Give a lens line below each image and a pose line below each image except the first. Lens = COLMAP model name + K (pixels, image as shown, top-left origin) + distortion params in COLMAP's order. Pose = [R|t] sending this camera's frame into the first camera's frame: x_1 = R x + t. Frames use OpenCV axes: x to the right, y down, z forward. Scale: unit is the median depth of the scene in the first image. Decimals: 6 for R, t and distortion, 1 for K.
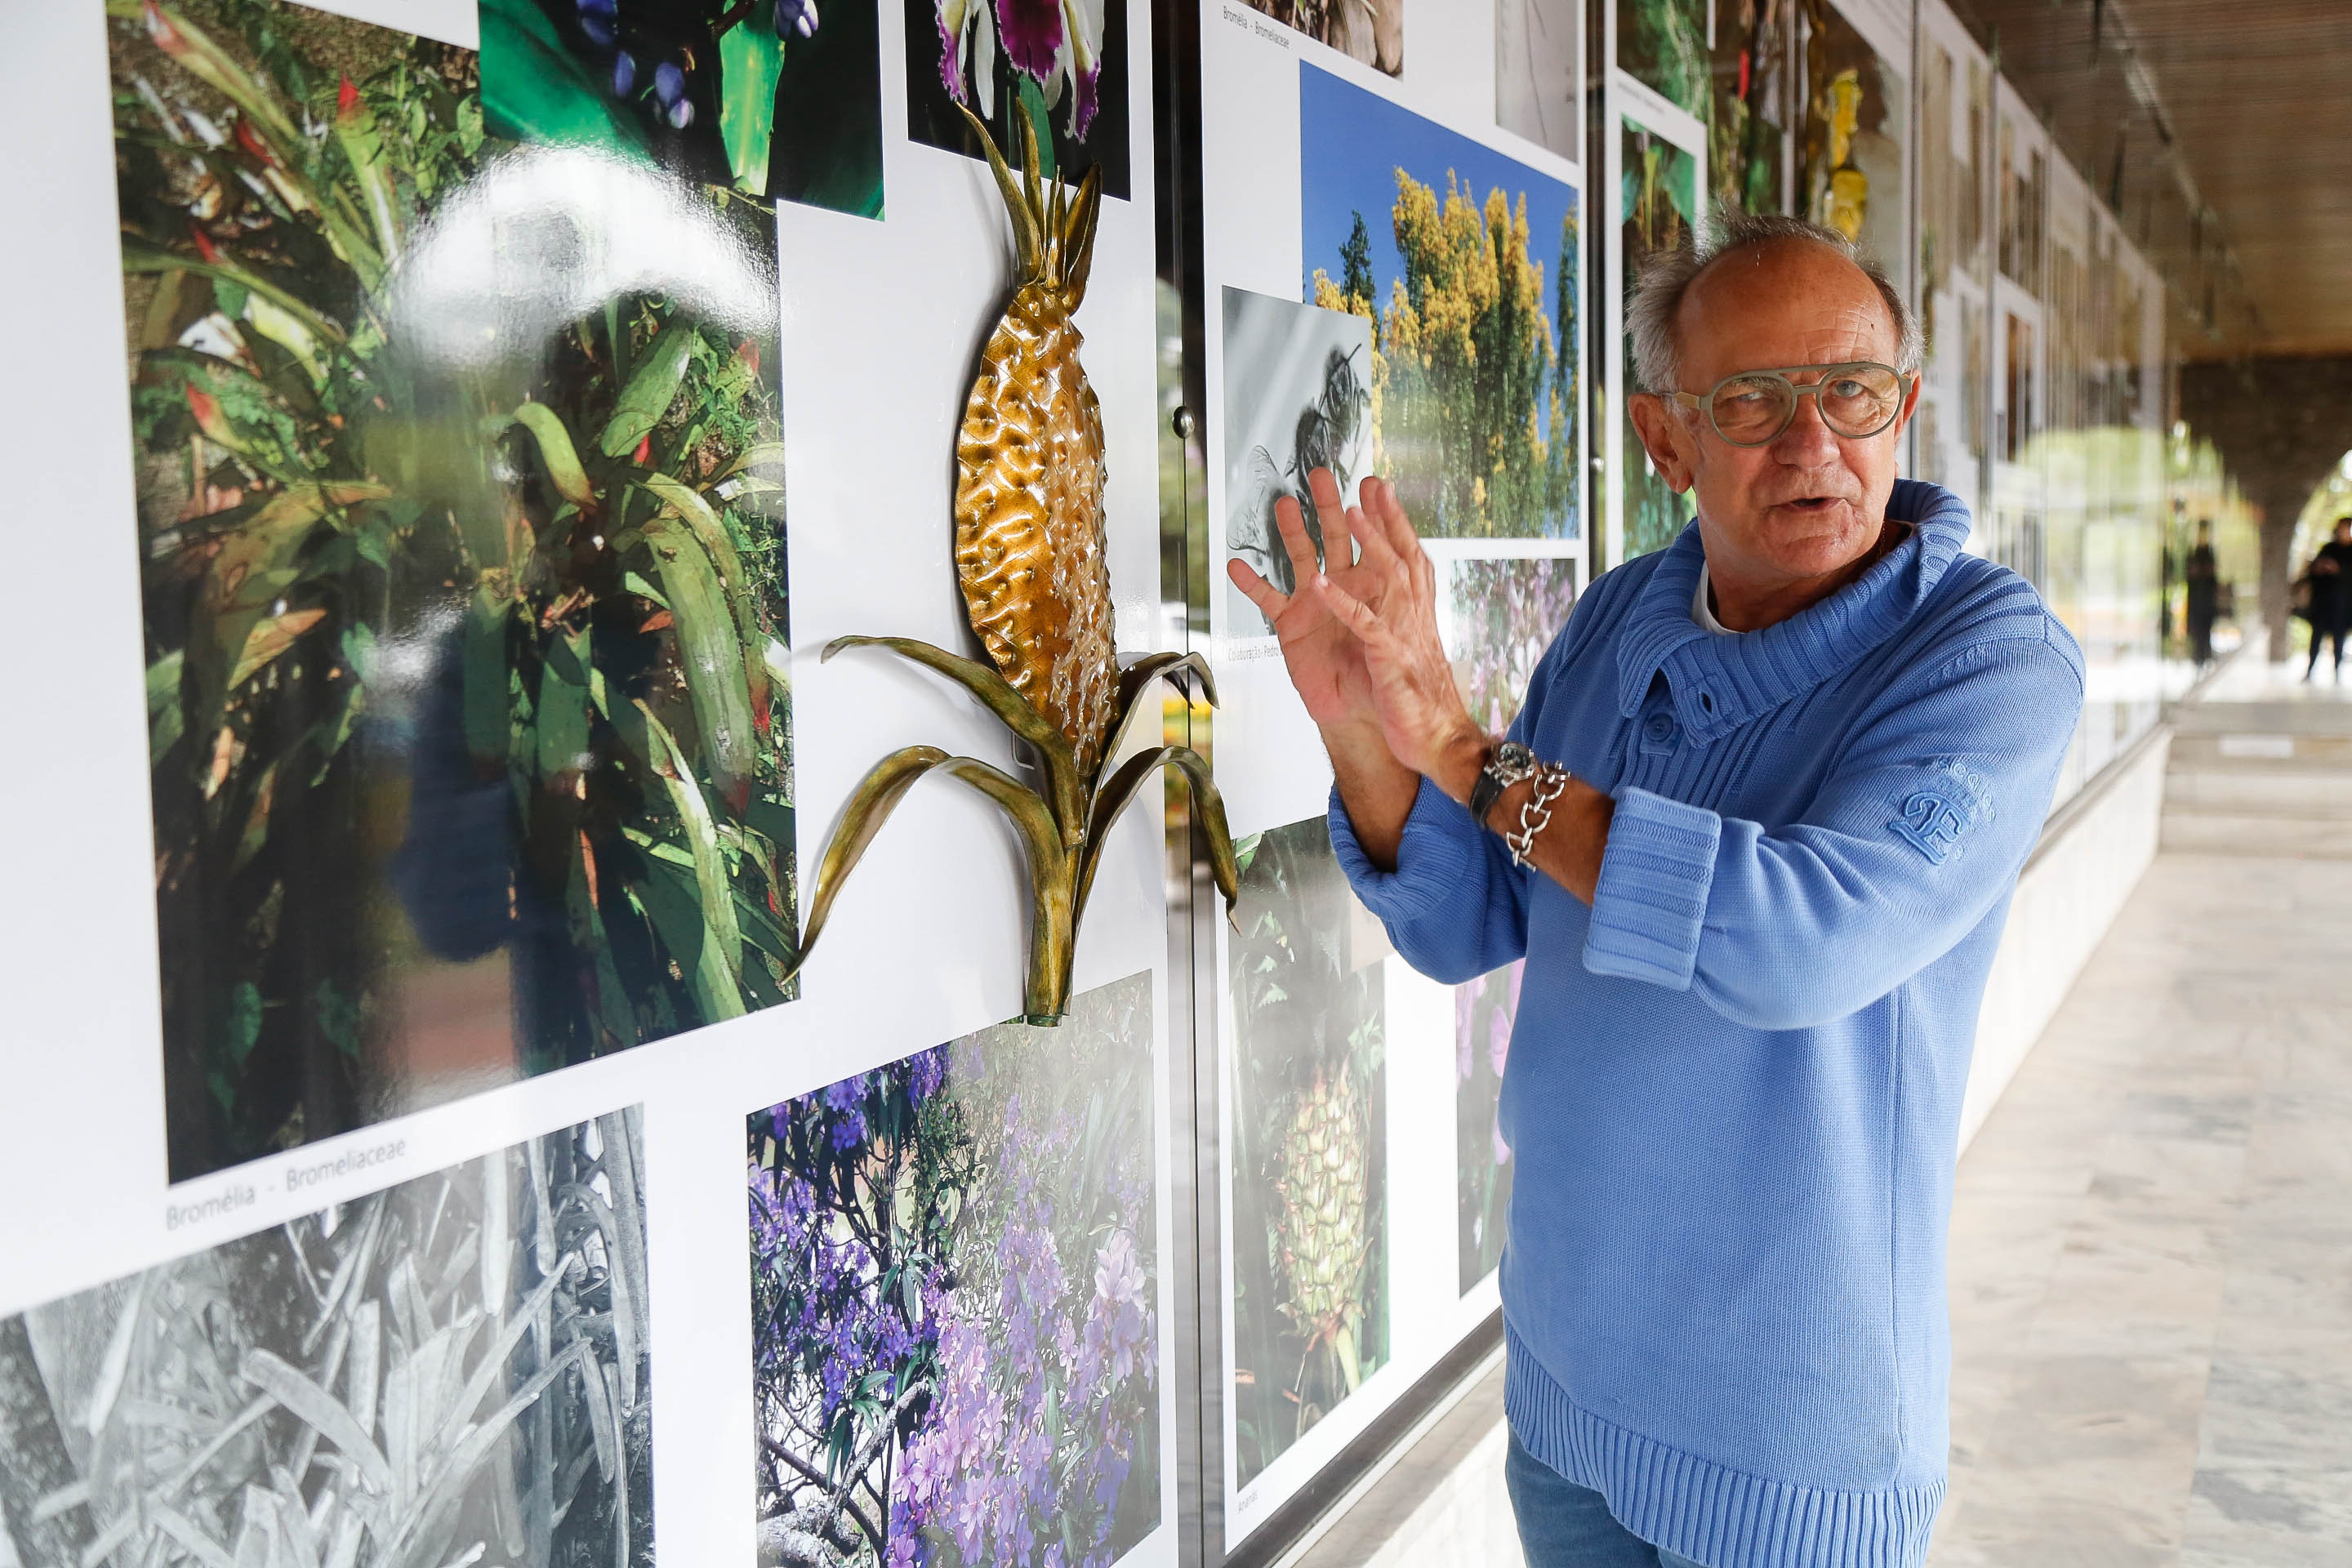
lens RADIAL K [[2802.4, 0, 1176.0], [0, 2802.4, 784.0], [0, 0, 1]] dist [0.073403, 0.002351]
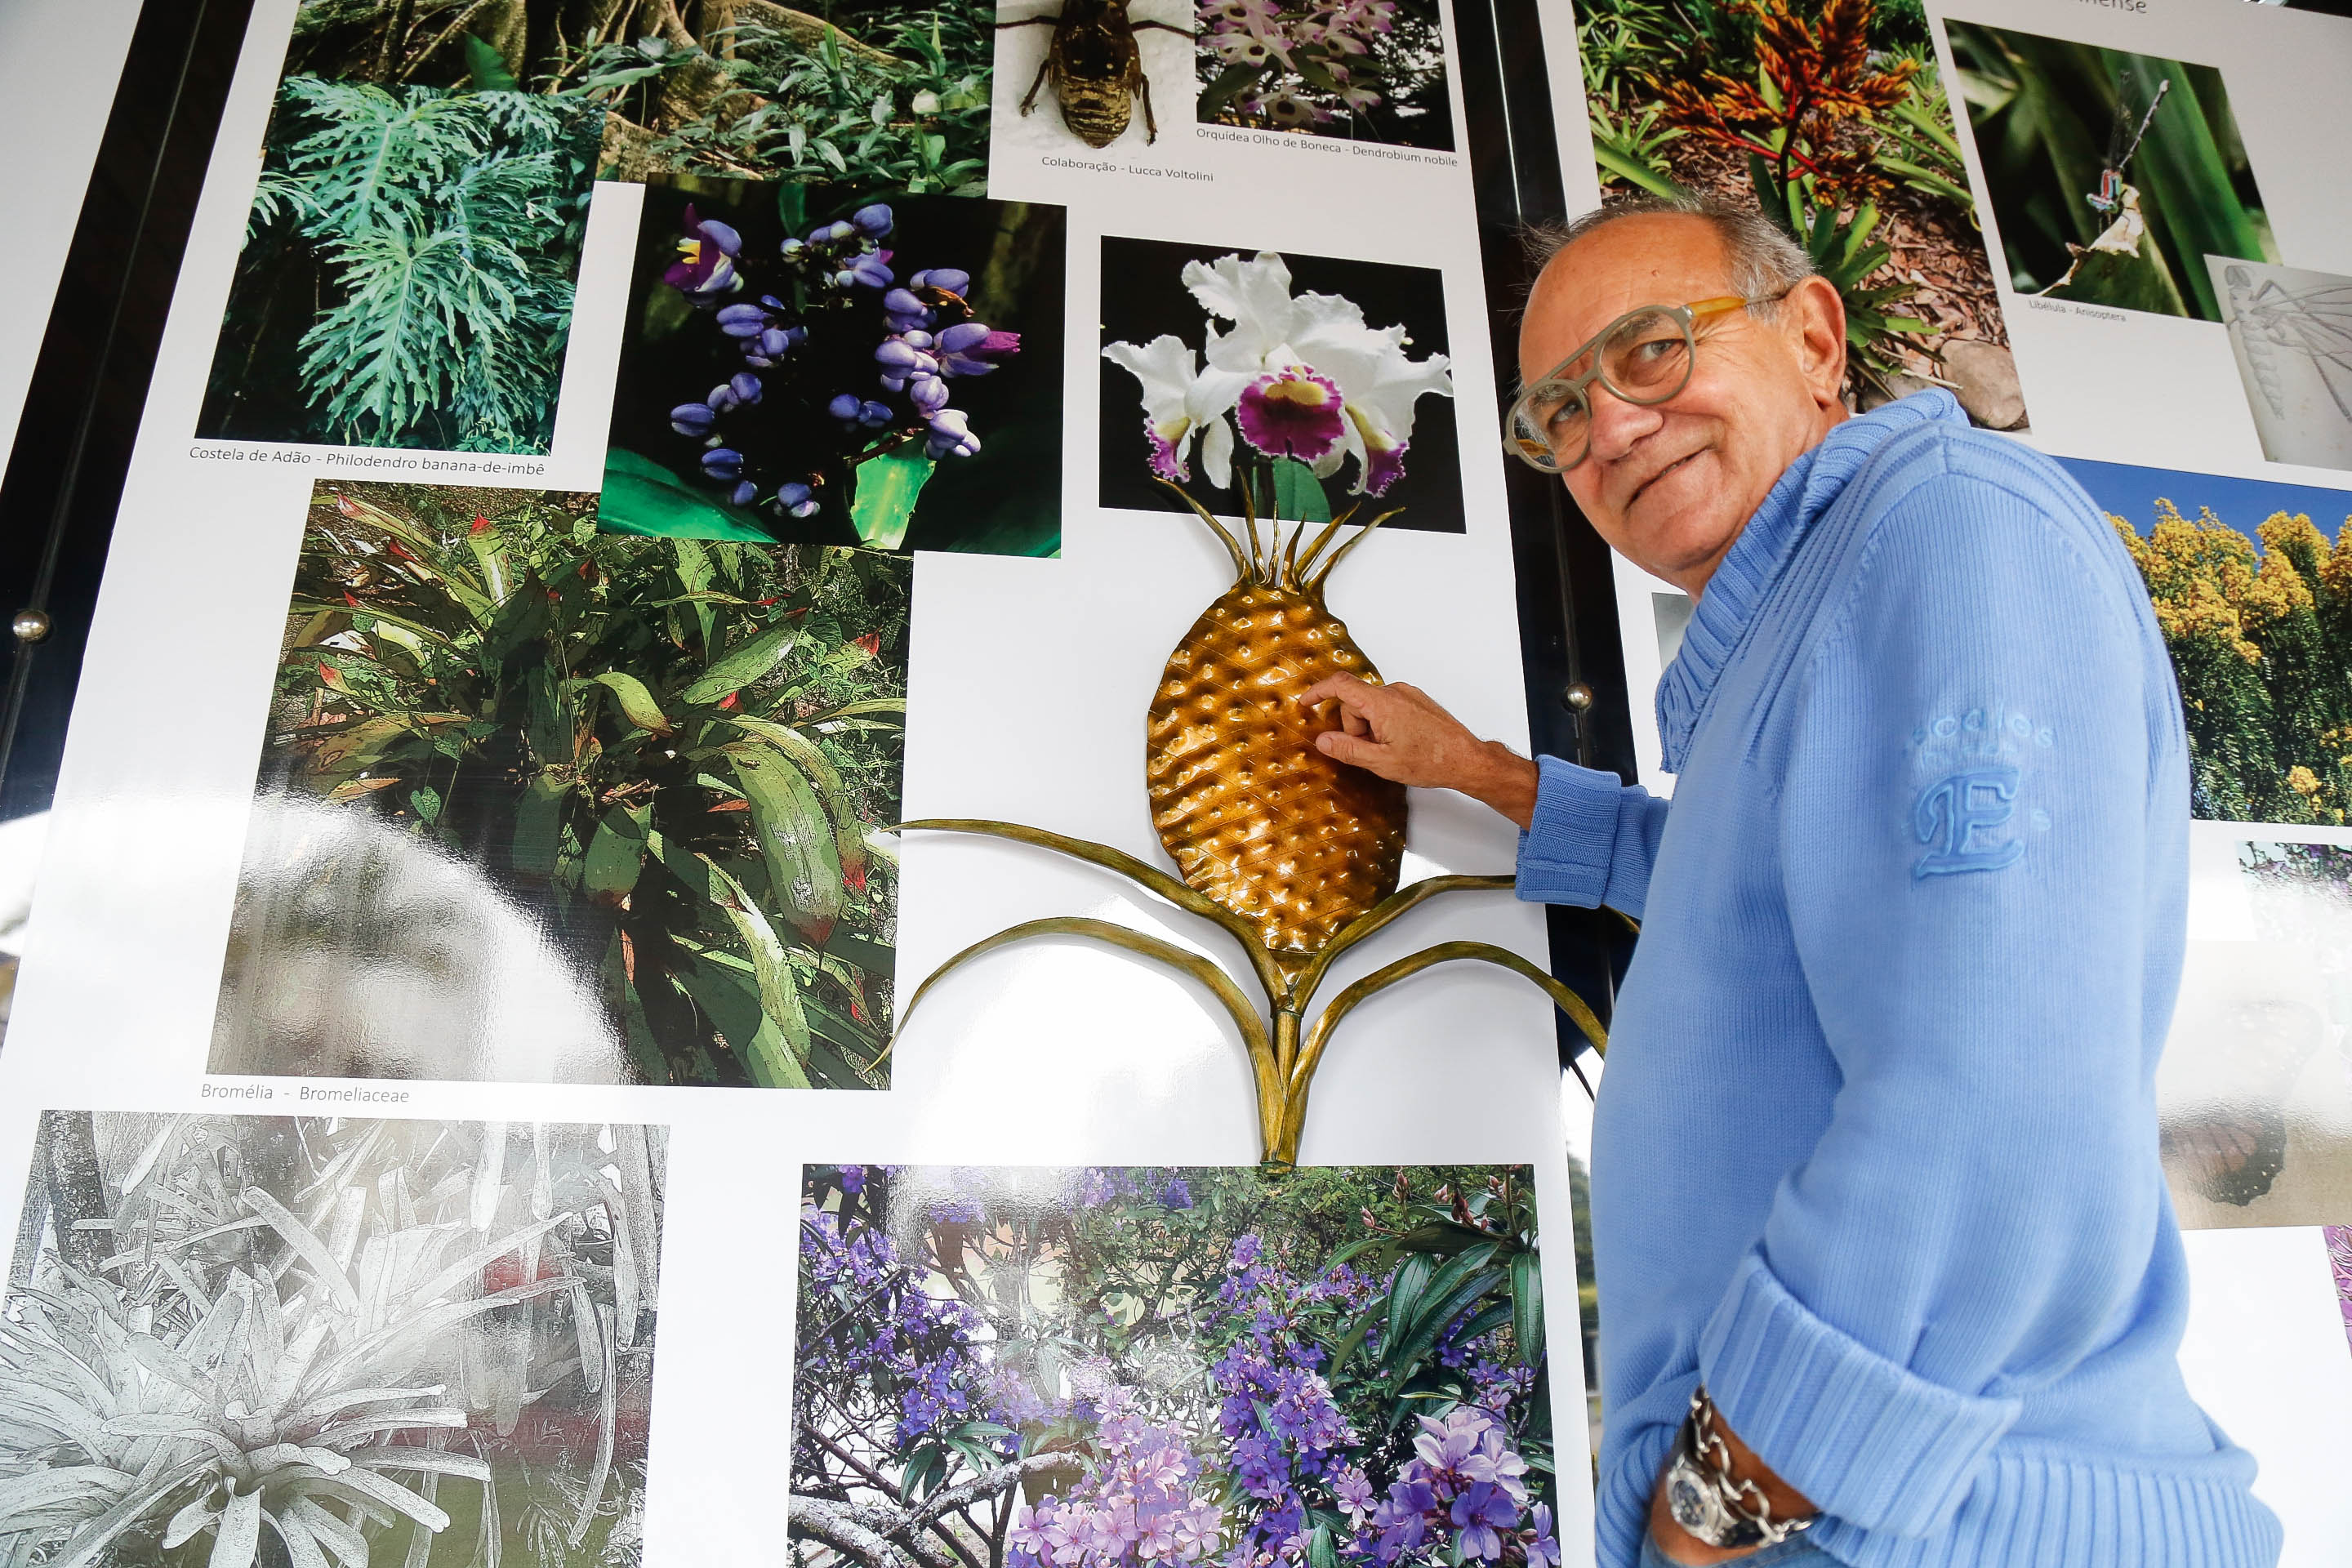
lens RADIAL K [[1581.8, 0, 1176.0], [0, 1581.8, 784.0], [0, 0, 1]] dist [-0.128511, 0.060657]
pose [[0.530144, -0.265175, -0.805375, 0.576614], [-0.065763, 0.934118, -0.350854, 0.194946], [0.845354, 0.238967, 0.477778, 0.744439]]
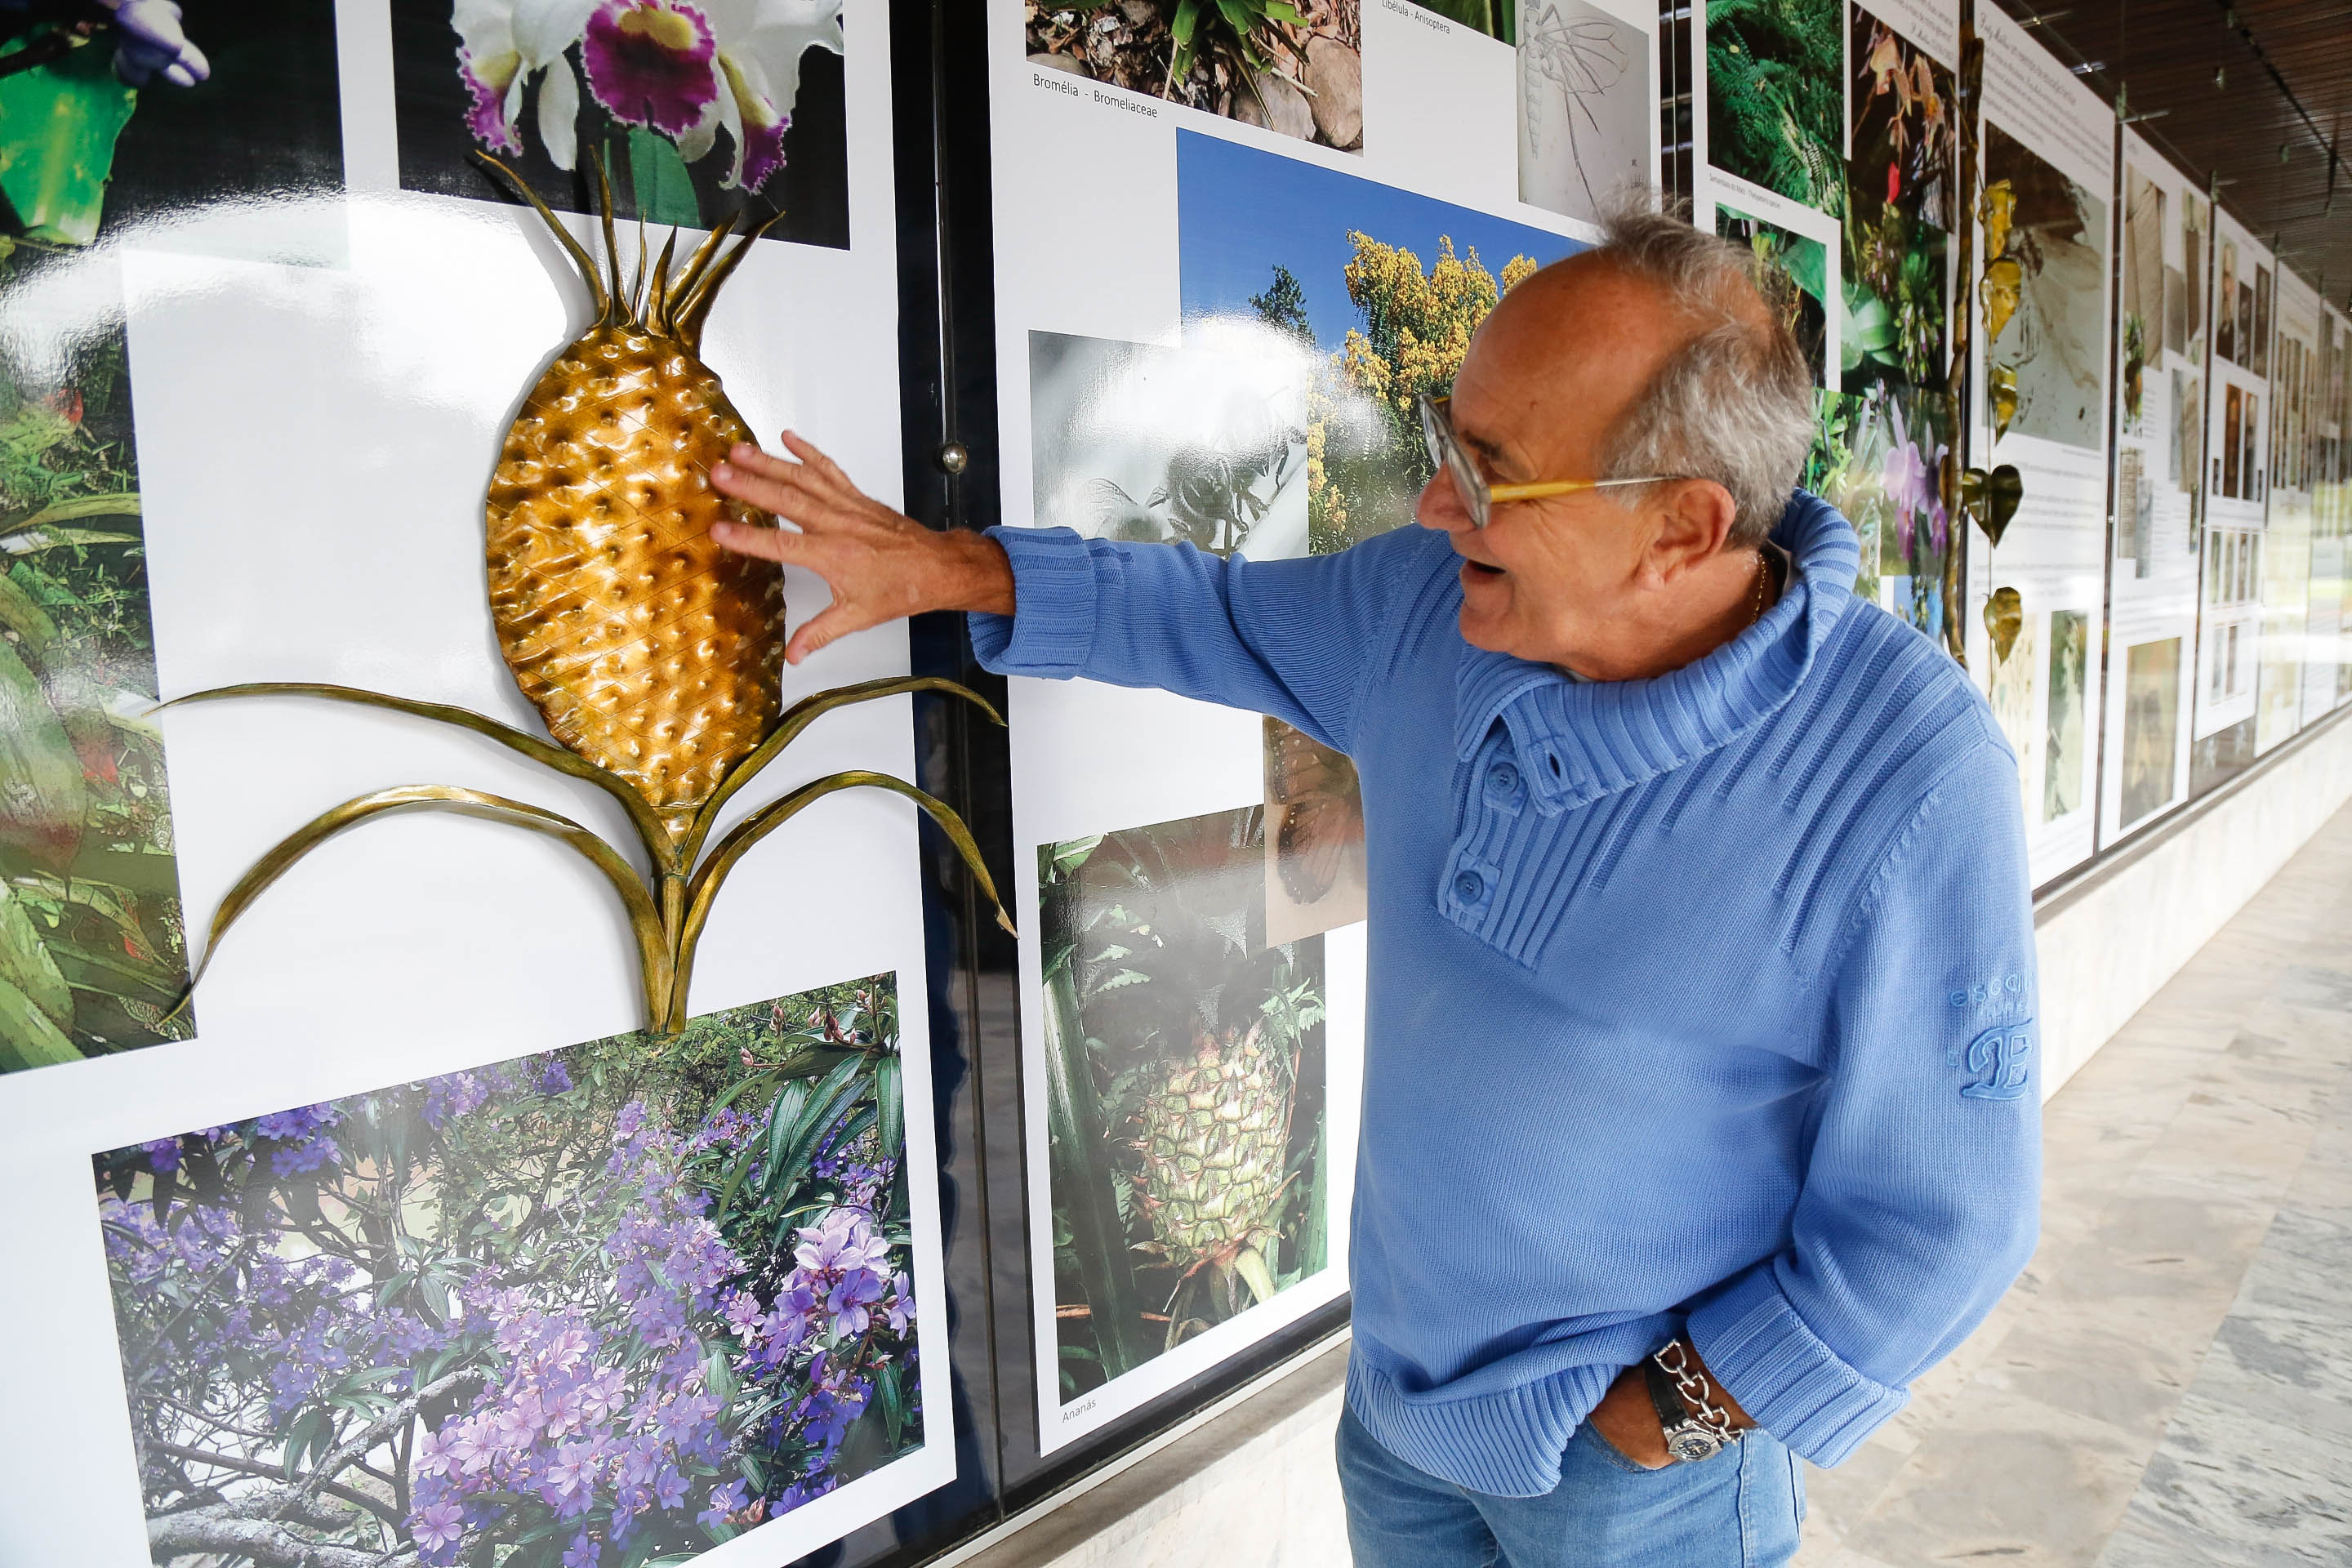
lens RADIAL K [[1581.8, 0, 1176.0], [0, 1581.8, 784.0], [0, 0, 1]] dist [-0.128511, 0.060657]
pose [[0.930699, 0.047296, -0.362715, 0.404804], [-0.025006, 0.997512, 0.065909, -0.063107], [0.364930, -0.052271, 0.929567, 0.634837]]
